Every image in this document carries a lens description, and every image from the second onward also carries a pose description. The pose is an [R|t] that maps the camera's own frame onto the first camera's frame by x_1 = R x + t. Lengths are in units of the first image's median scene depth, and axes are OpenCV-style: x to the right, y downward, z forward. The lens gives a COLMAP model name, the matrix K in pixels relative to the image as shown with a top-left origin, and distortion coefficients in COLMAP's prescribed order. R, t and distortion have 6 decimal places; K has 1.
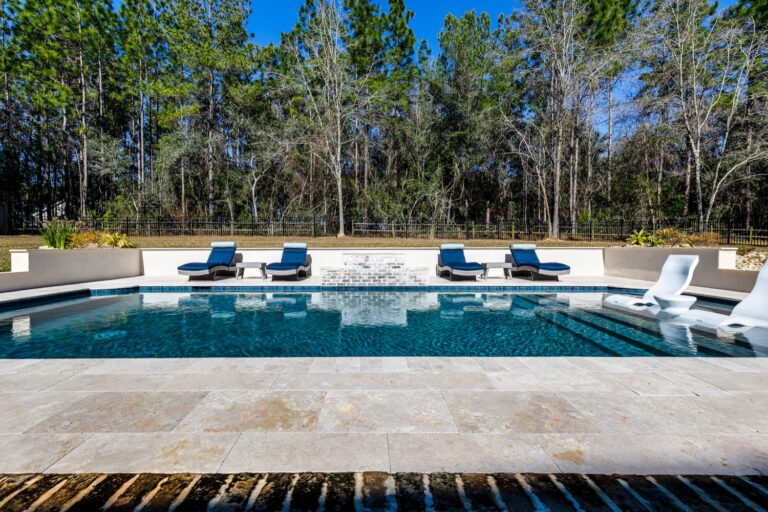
lens RADIAL K [[341.1, 0, 380.8], [0, 341.1, 256.0], [0, 0, 1]] dist [0.008160, 0.000101]
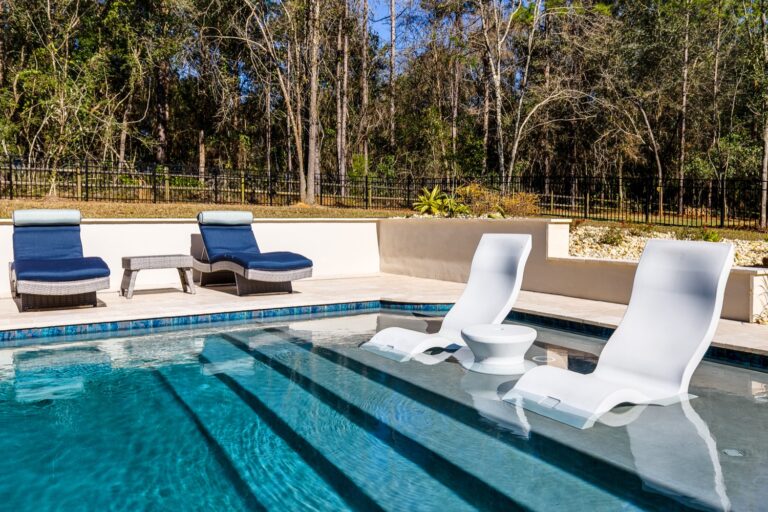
lens RADIAL K [[607.1, 0, 378.9], [0, 607.1, 255.7], [0, 0, 1]] dist [0.014951, -0.000510]
pose [[0.847374, -0.031934, 0.530036, 0.072974], [0.013905, 0.999182, 0.037969, -0.001911], [-0.530815, -0.024804, 0.847125, 0.097437]]
